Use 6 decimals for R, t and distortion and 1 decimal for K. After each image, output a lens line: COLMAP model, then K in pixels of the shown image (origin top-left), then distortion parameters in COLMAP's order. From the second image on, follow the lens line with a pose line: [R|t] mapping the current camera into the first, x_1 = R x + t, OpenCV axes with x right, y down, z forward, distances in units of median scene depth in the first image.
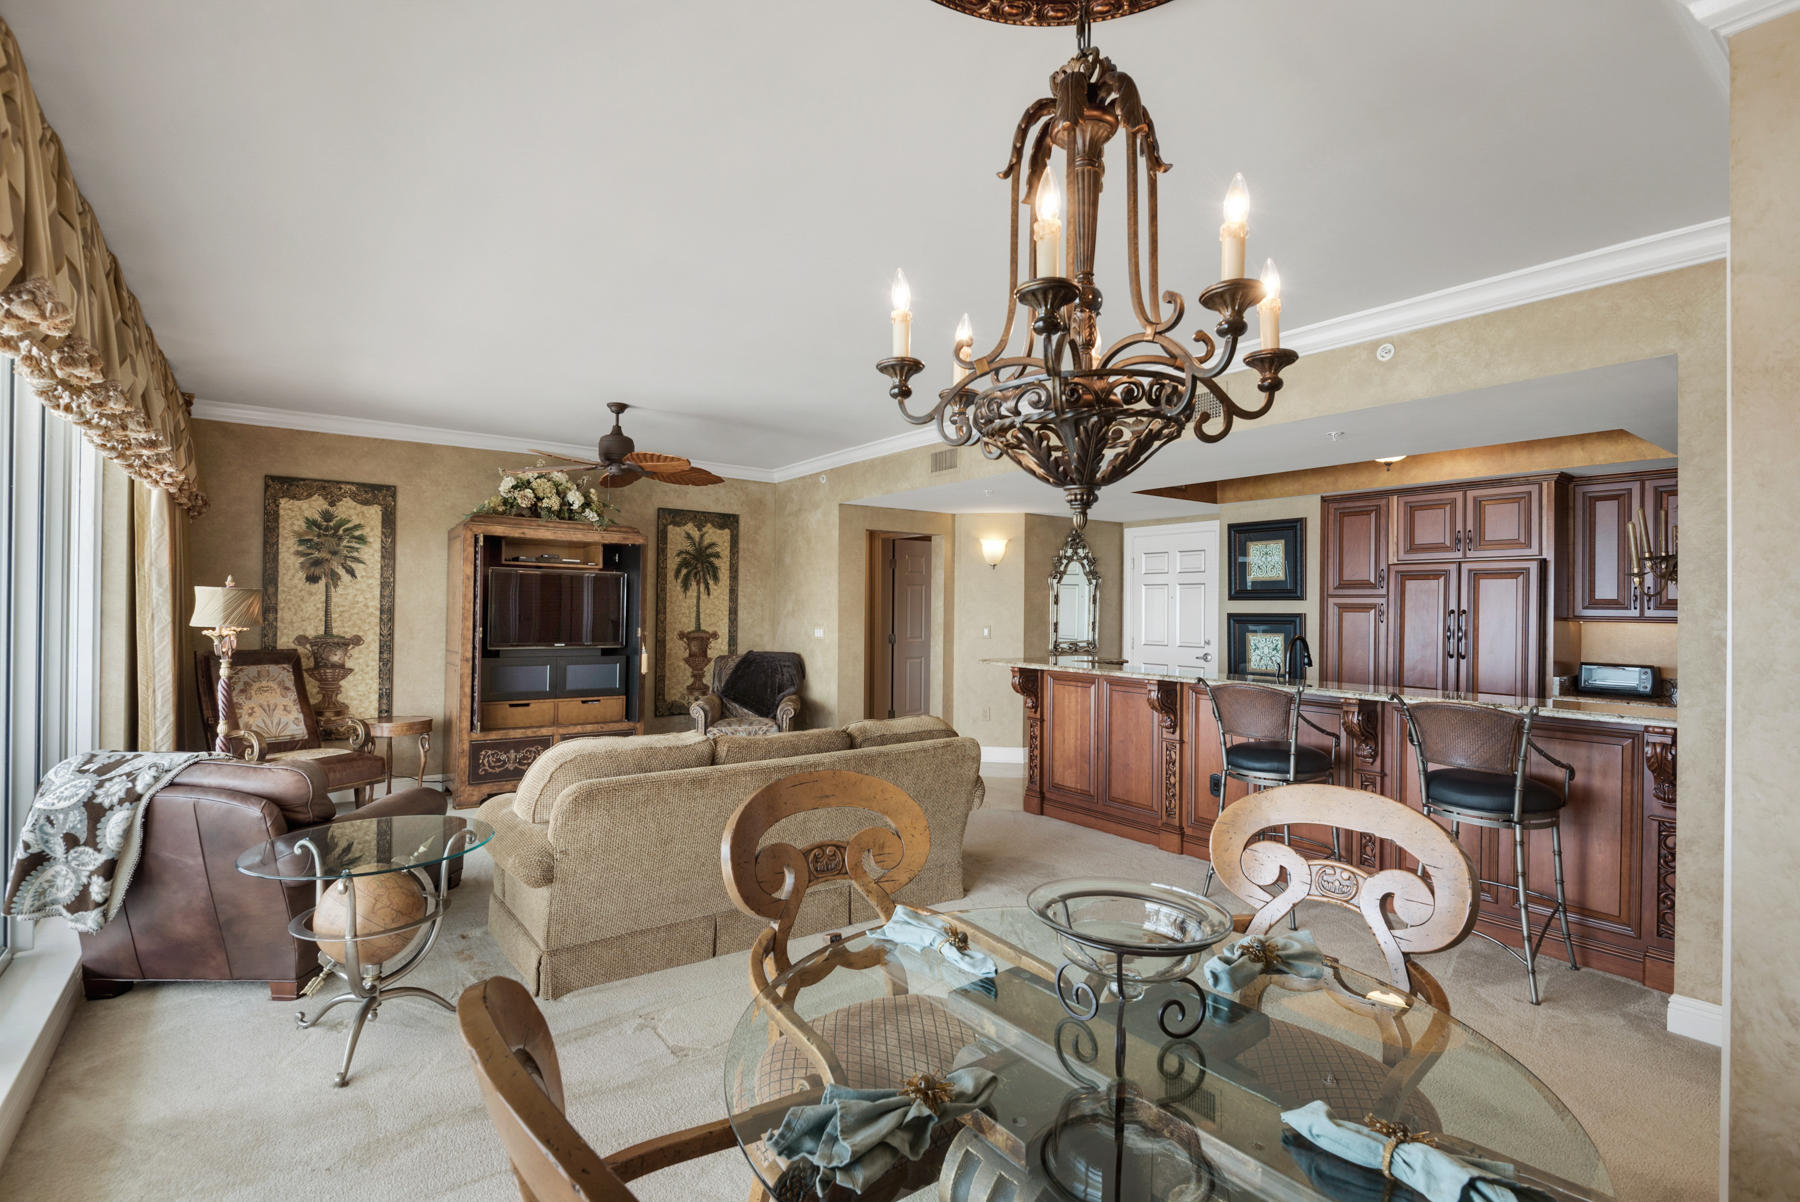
lens RADIAL K [[841.6, 0, 915.0], [0, 841.6, 590.0], [0, 0, 1]] dist [0.015601, -0.010875]
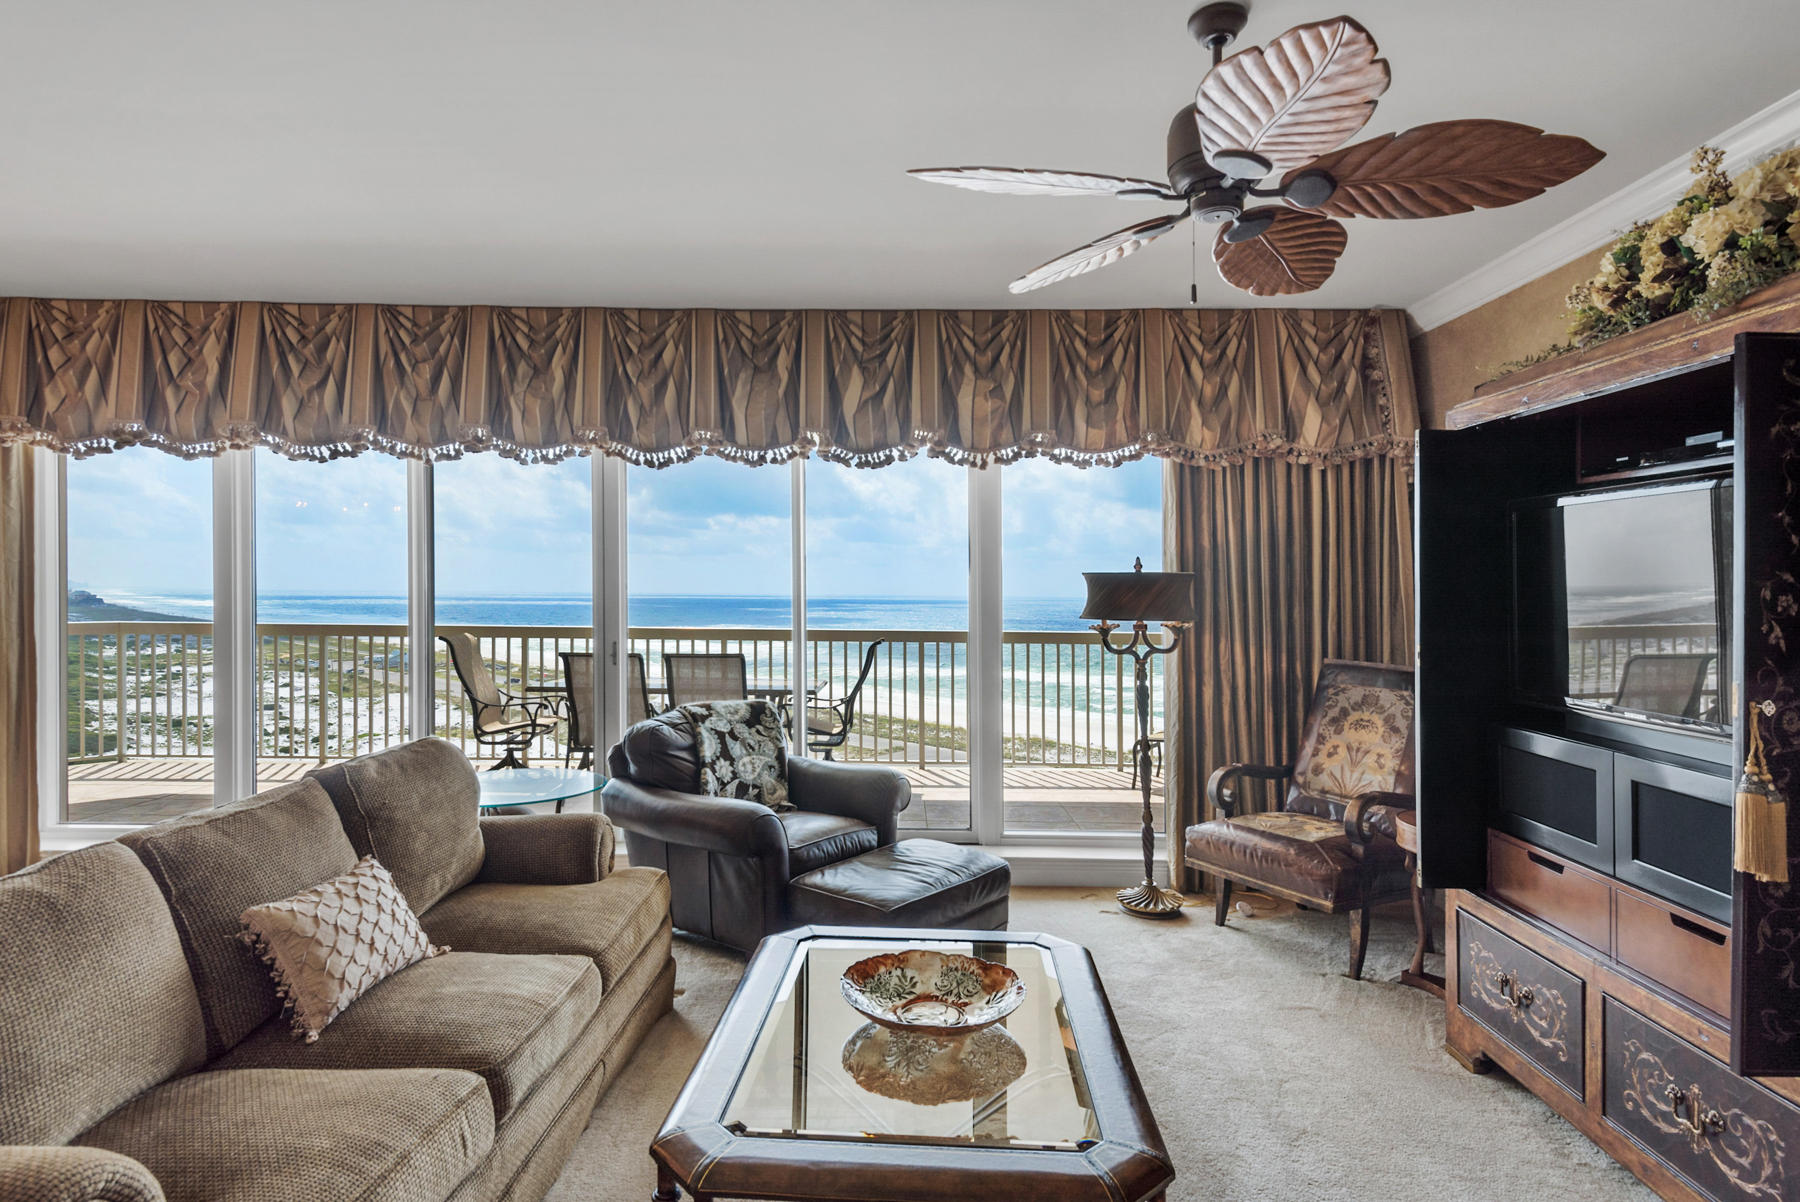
lens RADIAL K [[946.7, 0, 889.1], [0, 946.7, 606.7], [0, 0, 1]] dist [0.033691, -0.014304]
pose [[-0.597844, 0.000344, -0.801612, 0.046959], [0.005475, 0.999978, -0.003654, 0.024097], [0.801594, -0.006573, -0.597833, 0.944739]]
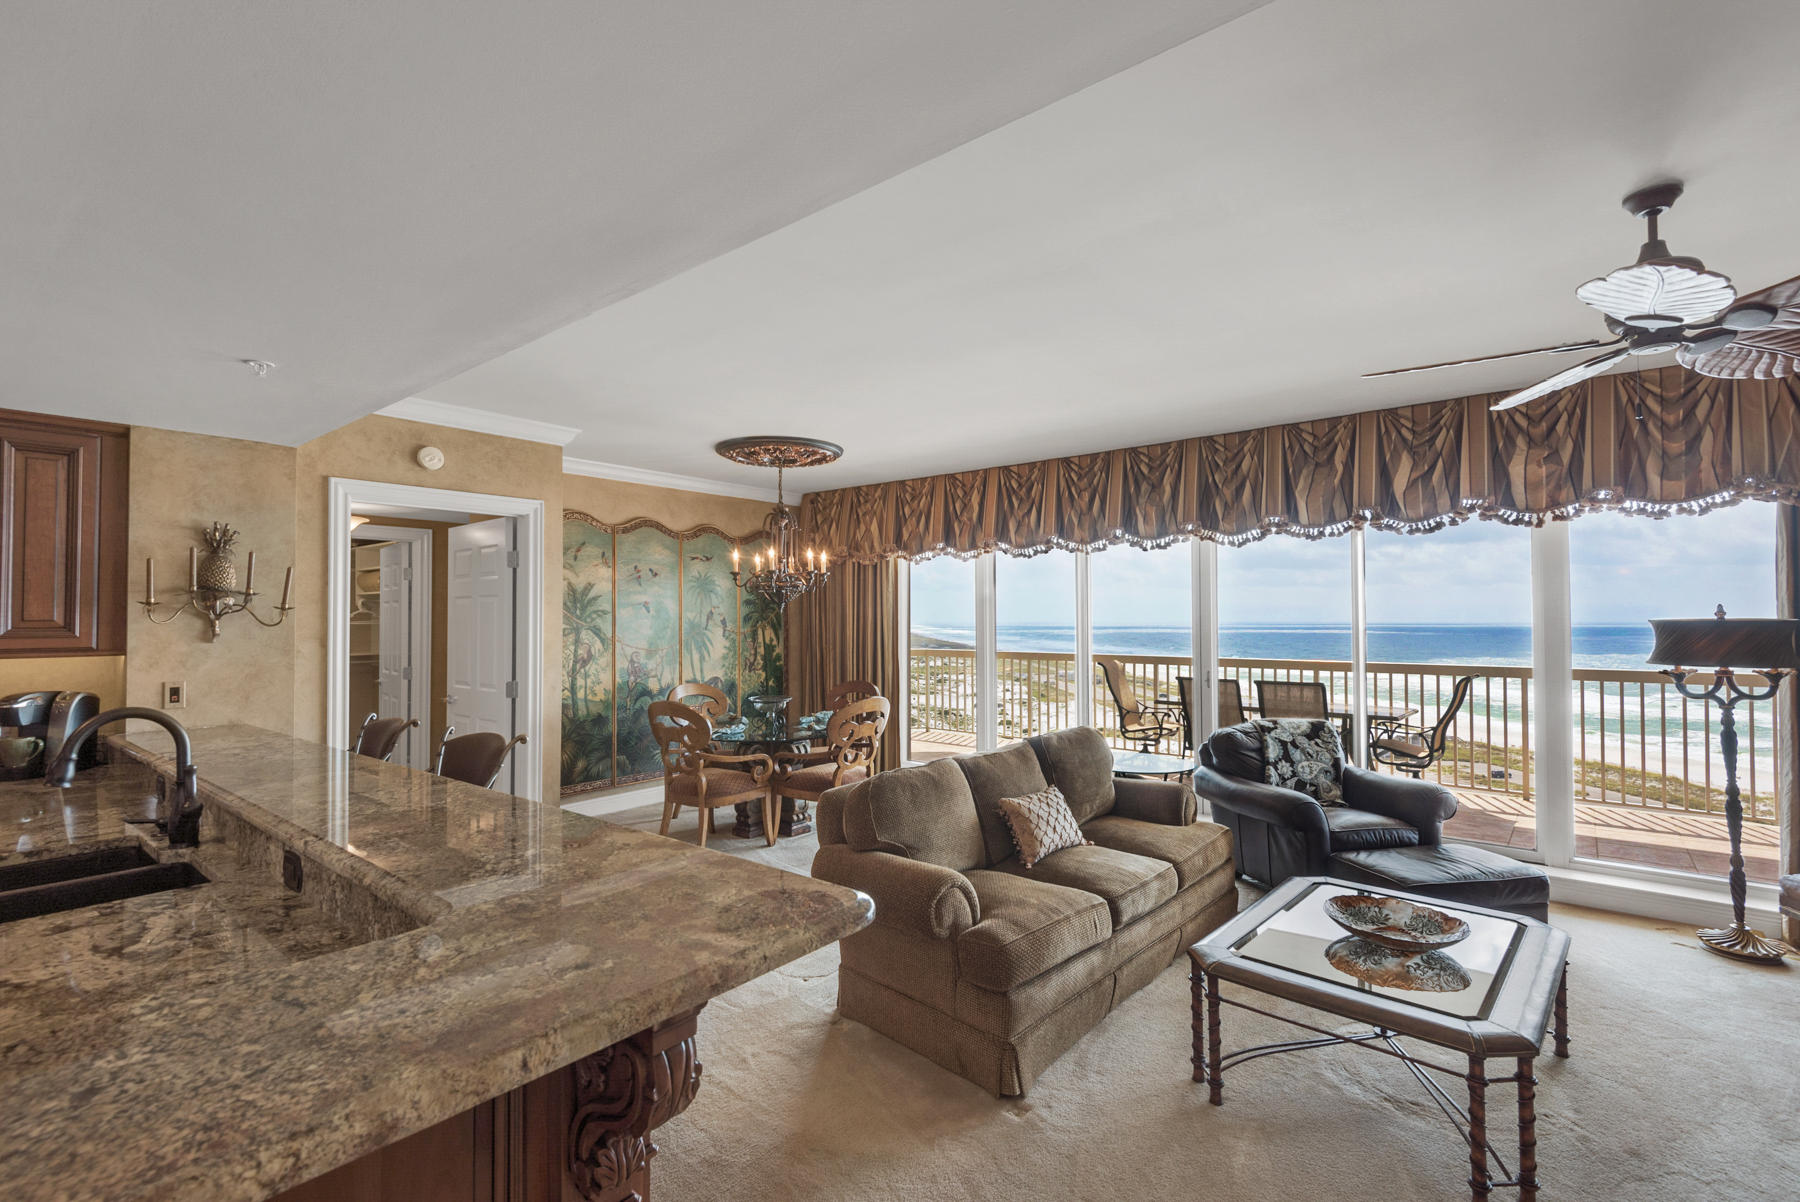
lens RADIAL K [[804.3, 0, 902.6], [0, 804.3, 612.6], [0, 0, 1]] dist [0.015883, -0.010482]
pose [[-0.971220, -0.006275, -0.238103, 0.114414], [0.001669, 0.999449, -0.033146, 0.012694], [0.238180, -0.032589, -0.970674, 1.101596]]
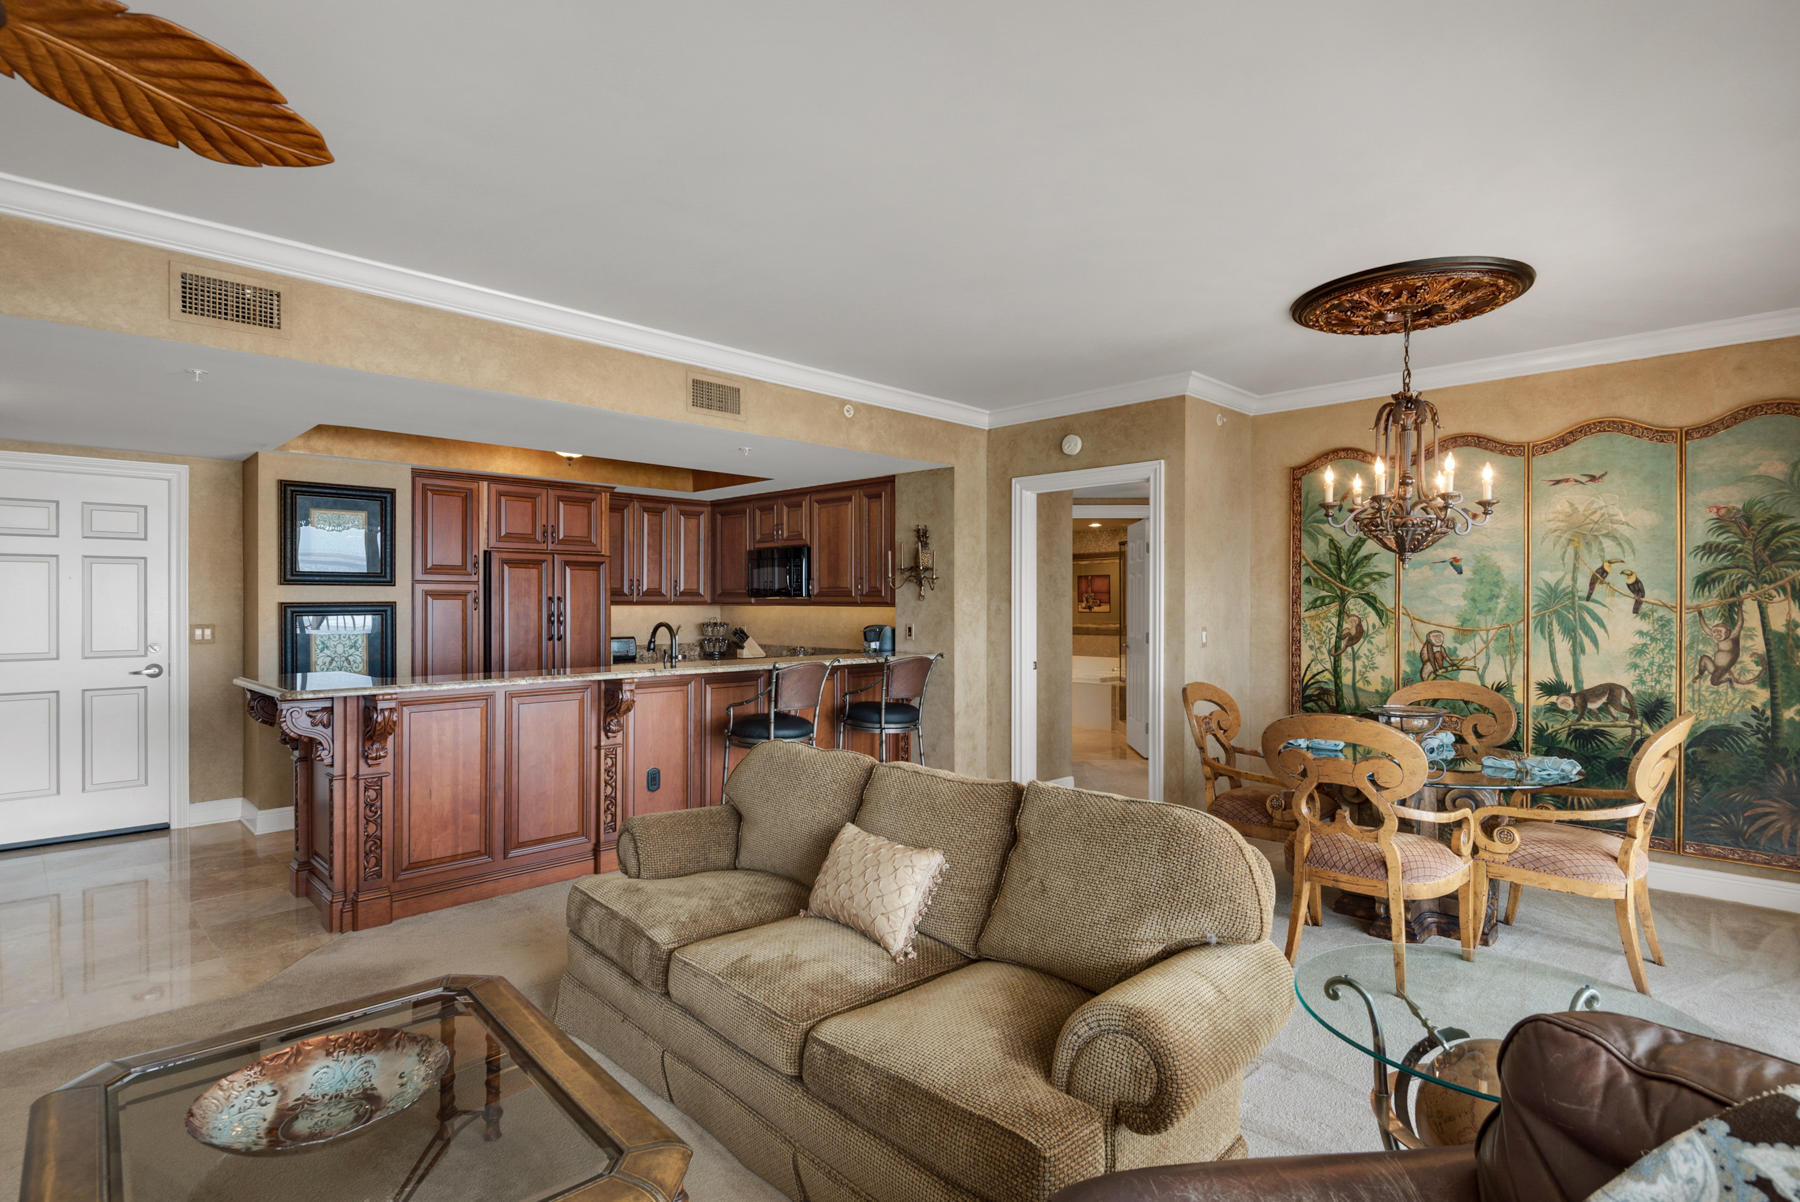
lens RADIAL K [[888.3, 0, 897.5], [0, 888.3, 597.9], [0, 0, 1]] dist [0.014994, -0.015485]
pose [[-0.134063, -0.006268, 0.990953, -0.499761], [-0.024766, 0.999689, 0.002973, 0.008772], [-0.990663, -0.024143, -0.134177, 0.620675]]
